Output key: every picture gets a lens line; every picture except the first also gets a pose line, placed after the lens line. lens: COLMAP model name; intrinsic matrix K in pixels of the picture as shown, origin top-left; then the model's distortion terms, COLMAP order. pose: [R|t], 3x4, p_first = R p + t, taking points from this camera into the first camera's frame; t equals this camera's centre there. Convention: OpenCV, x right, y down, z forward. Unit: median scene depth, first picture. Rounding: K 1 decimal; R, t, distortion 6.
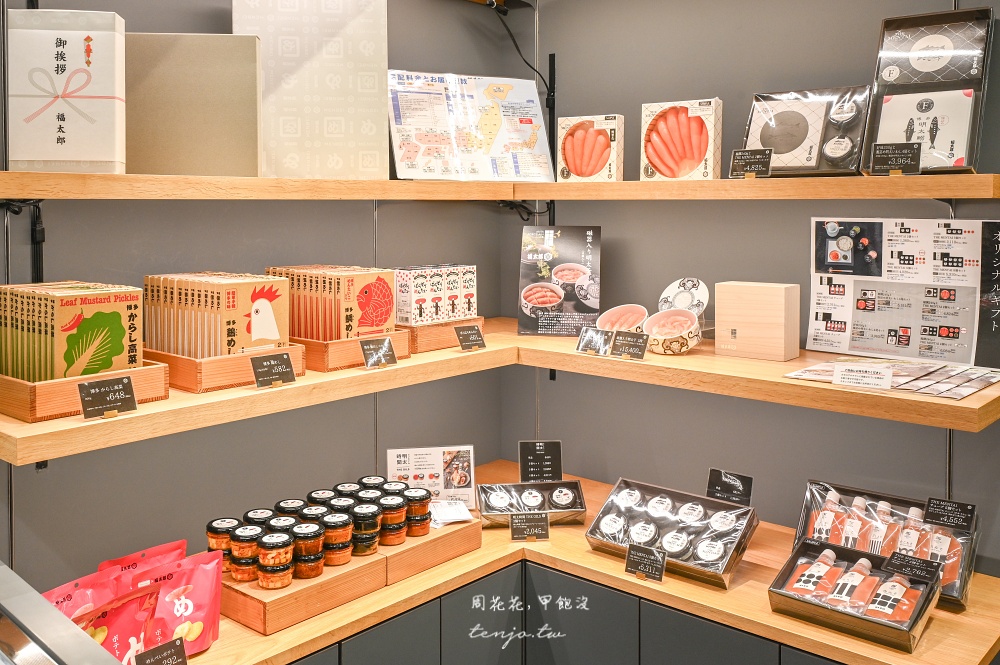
lens RADIAL K [[931.9, 0, 500.2], [0, 931.9, 332.8], [0, 0, 1]] dist [0.004732, 0.000000]
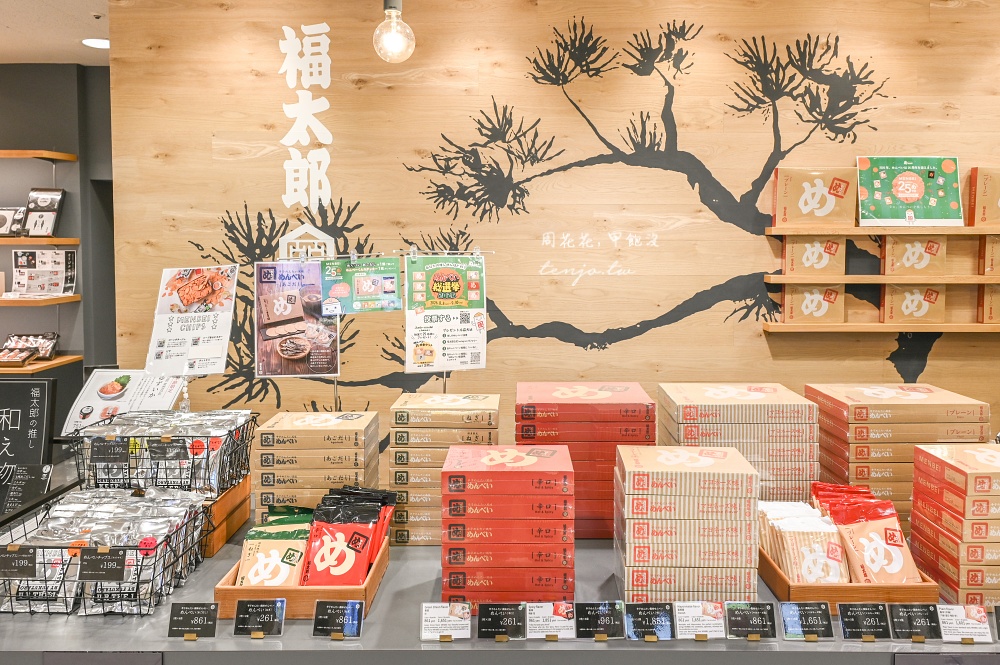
lens RADIAL K [[704.6, 0, 510.1], [0, 704.6, 270.1], [0, 0, 1]] dist [0.003994, -0.004963]
pose [[0.750469, -0.026831, 0.660361, 0.042517], [0.090001, 0.994017, -0.061894, 0.232935], [-0.654749, 0.105882, 0.748393, -1.799602]]
